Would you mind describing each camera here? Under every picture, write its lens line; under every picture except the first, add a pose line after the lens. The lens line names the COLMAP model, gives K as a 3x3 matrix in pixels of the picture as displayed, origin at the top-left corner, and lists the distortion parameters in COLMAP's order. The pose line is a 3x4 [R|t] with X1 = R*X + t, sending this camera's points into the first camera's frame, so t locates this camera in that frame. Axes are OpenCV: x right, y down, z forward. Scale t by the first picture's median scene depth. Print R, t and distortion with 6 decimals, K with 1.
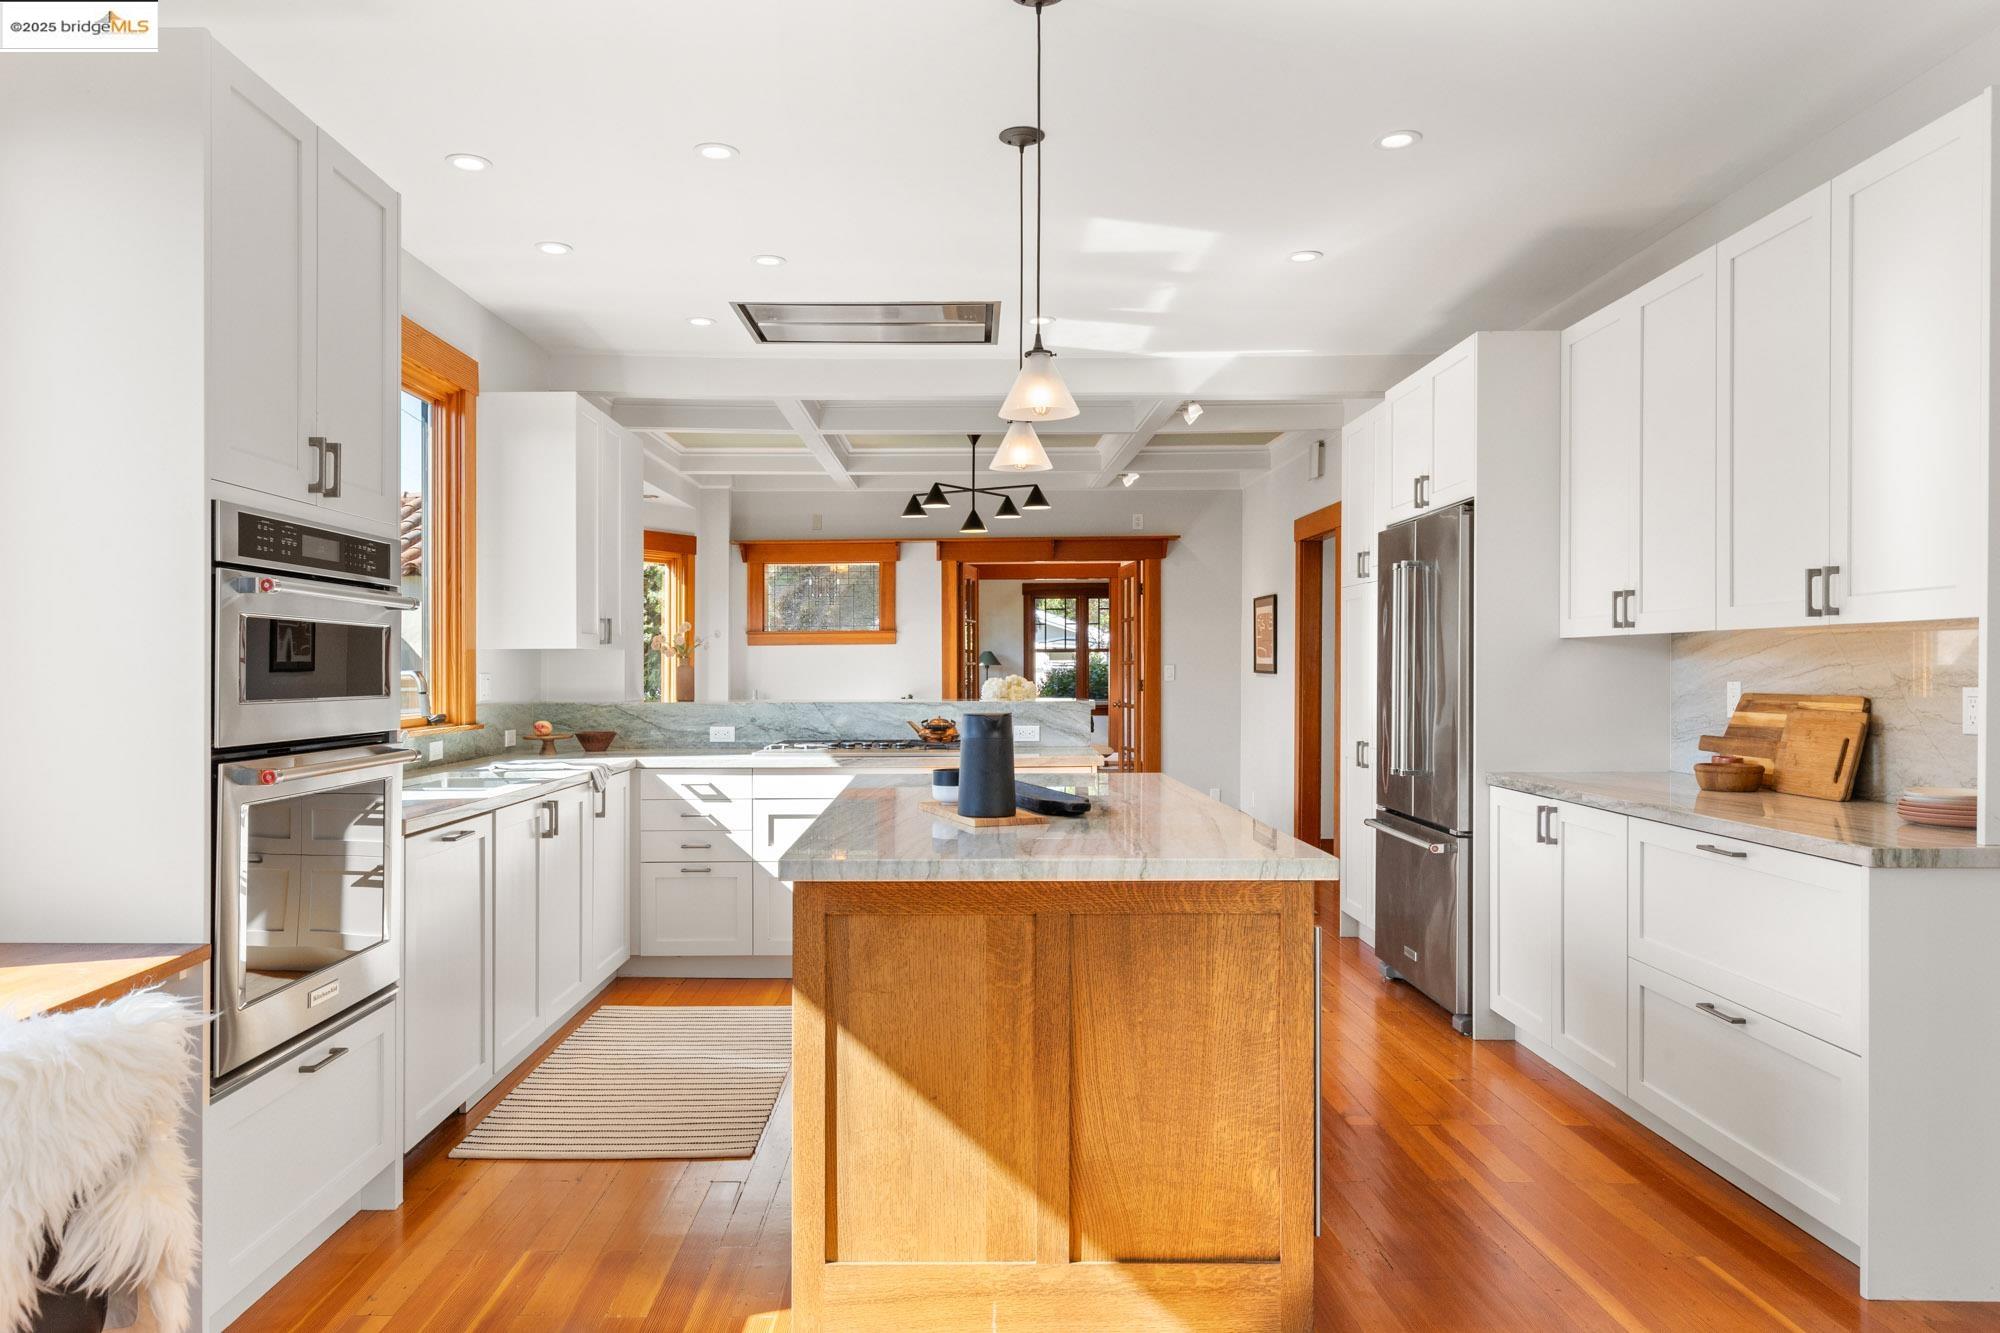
lens RADIAL K [[1323.0, 0, 950.5], [0, 1323.0, 658.6], [0, 0, 1]] dist [0.000772, 0.004366]
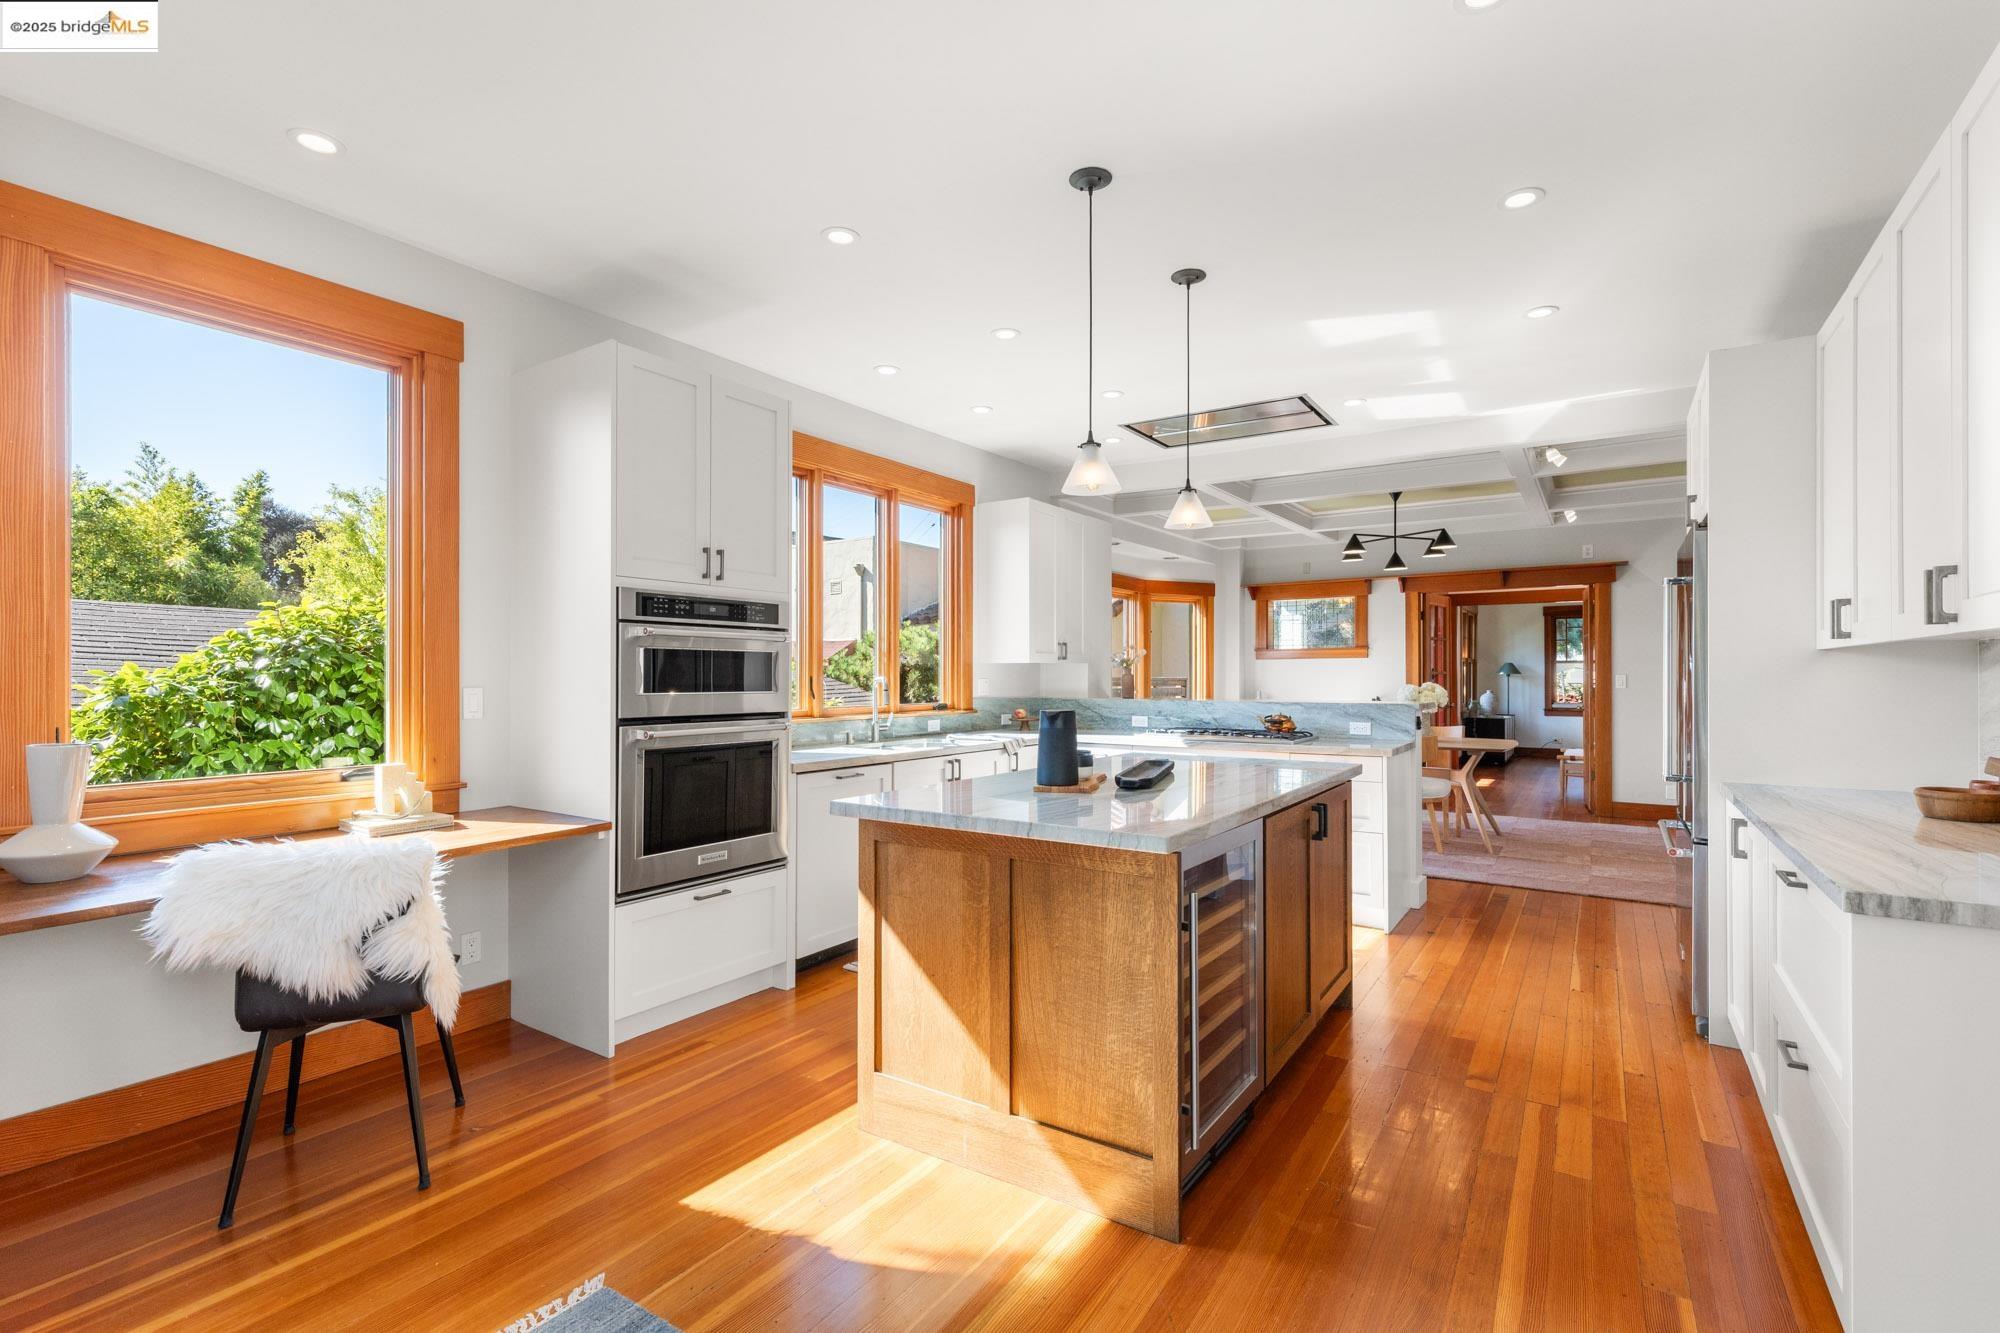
lens RADIAL K [[904.7, 0, 1002.9], [0, 904.7, 660.6], [0, 0, 1]] dist [0.004726, -0.001114]
pose [[0.840046, -0.004342, -0.542498, 0.315498], [0.000012, 0.999968, -0.007985, -0.001996], [0.542516, 0.006701, 0.840019, 0.111965]]
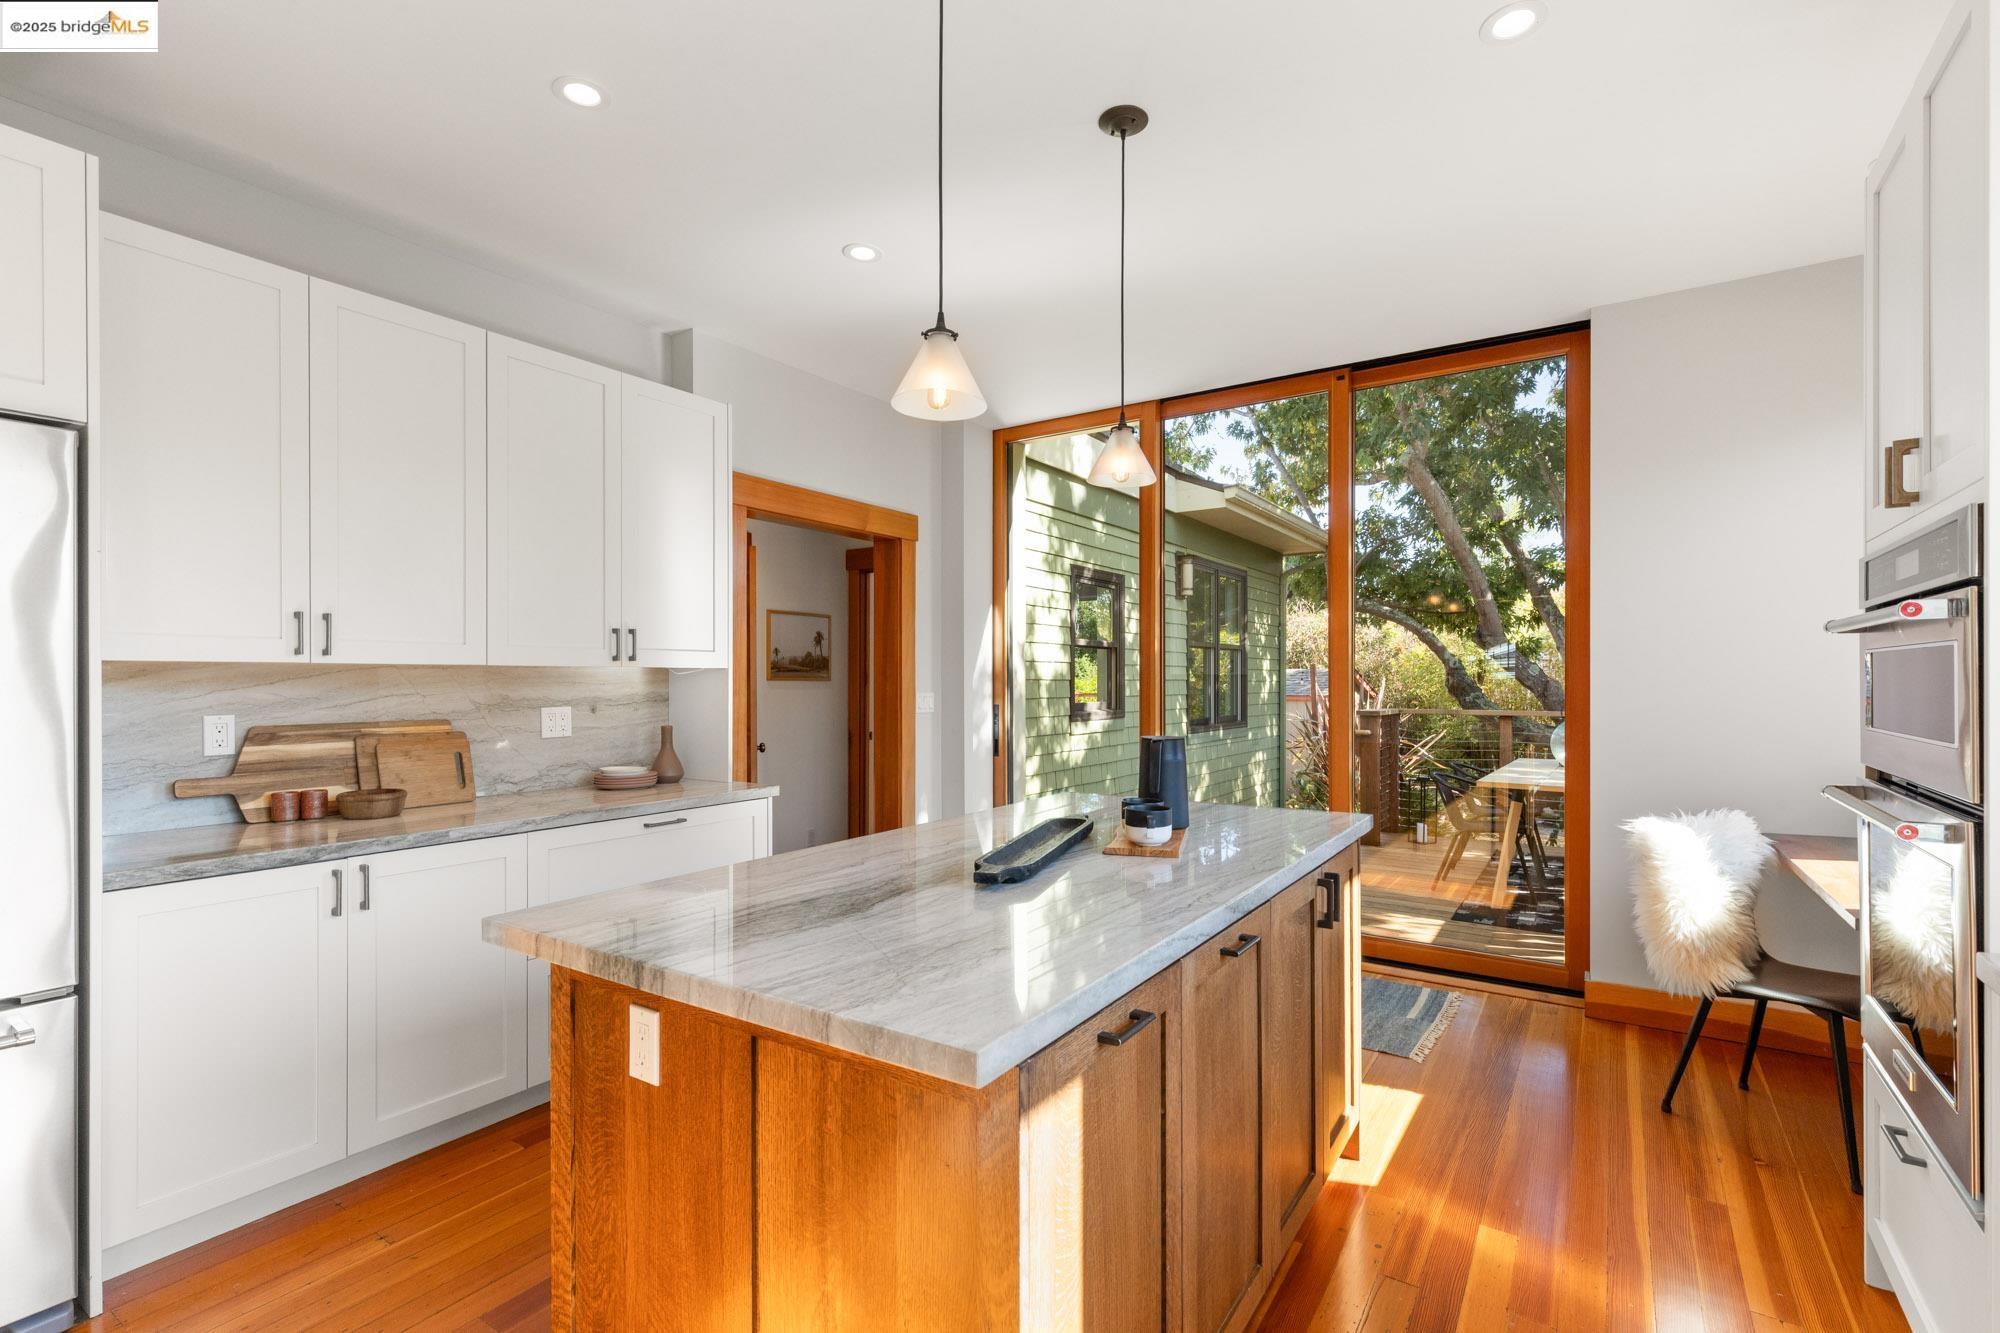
lens RADIAL K [[904.7, 0, 1003.5], [0, 904.7, 681.8], [0, 0, 1]] dist [0.004726, -0.001114]
pose [[-0.840101, 0.002900, 0.542422, -0.178214], [0.000256, 0.999988, -0.004950, -0.002117], [-0.542429, -0.004020, -0.840092, 1.114420]]
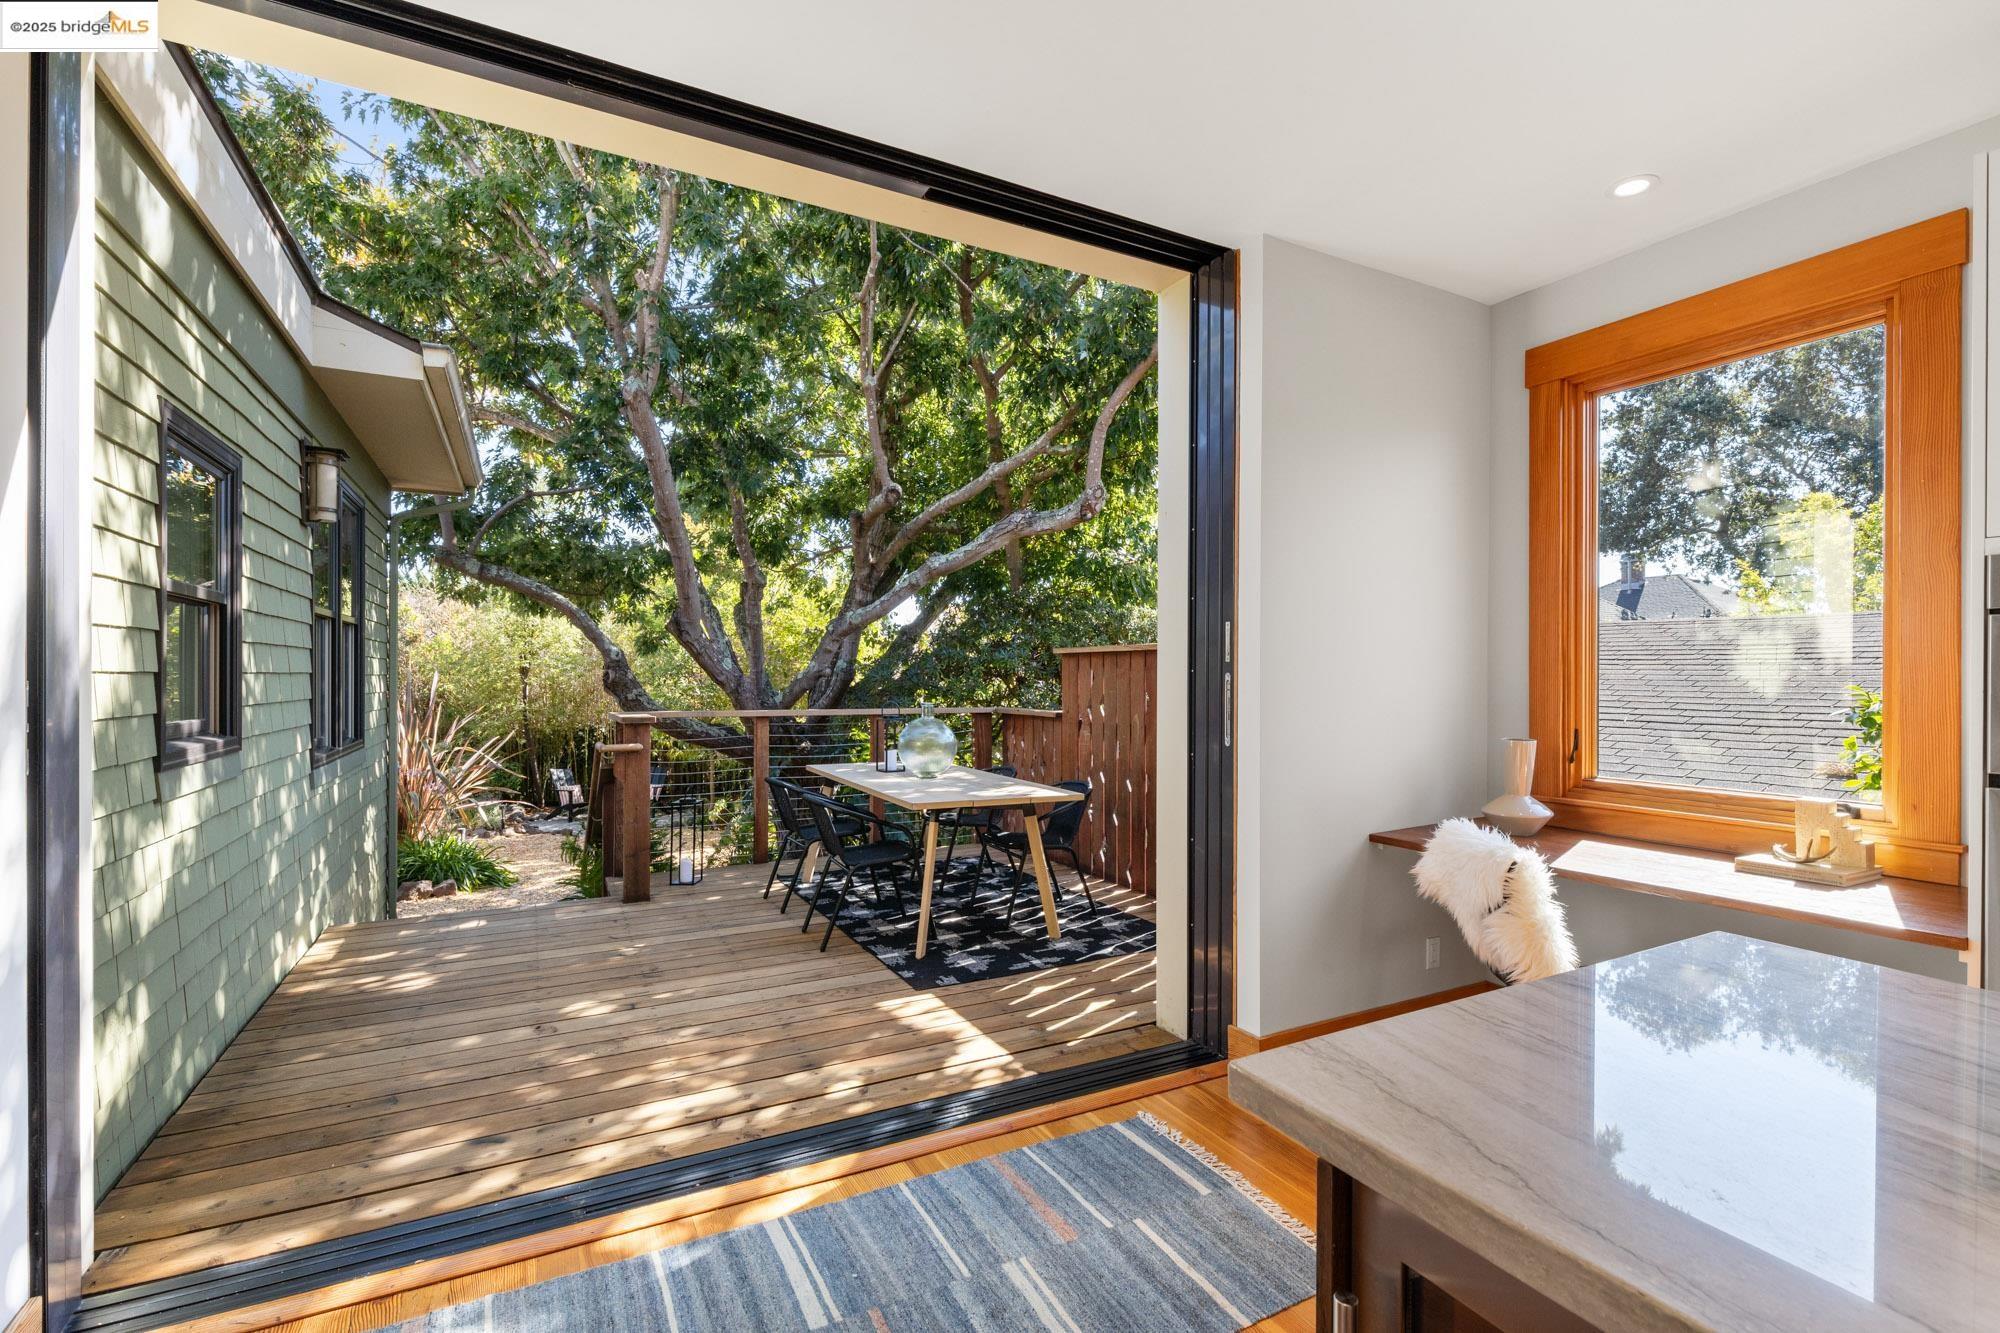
lens RADIAL K [[904.7, 0, 1016.3], [0, 904.7, 678.0], [0, 0, 1]] dist [0.004726, -0.001114]
pose [[-0.876855, 0.000011, -0.480755, 0.288383], [0.000362, 1.000000, -0.000639, -0.007501], [0.480755, -0.000735, -0.876855, 0.668502]]
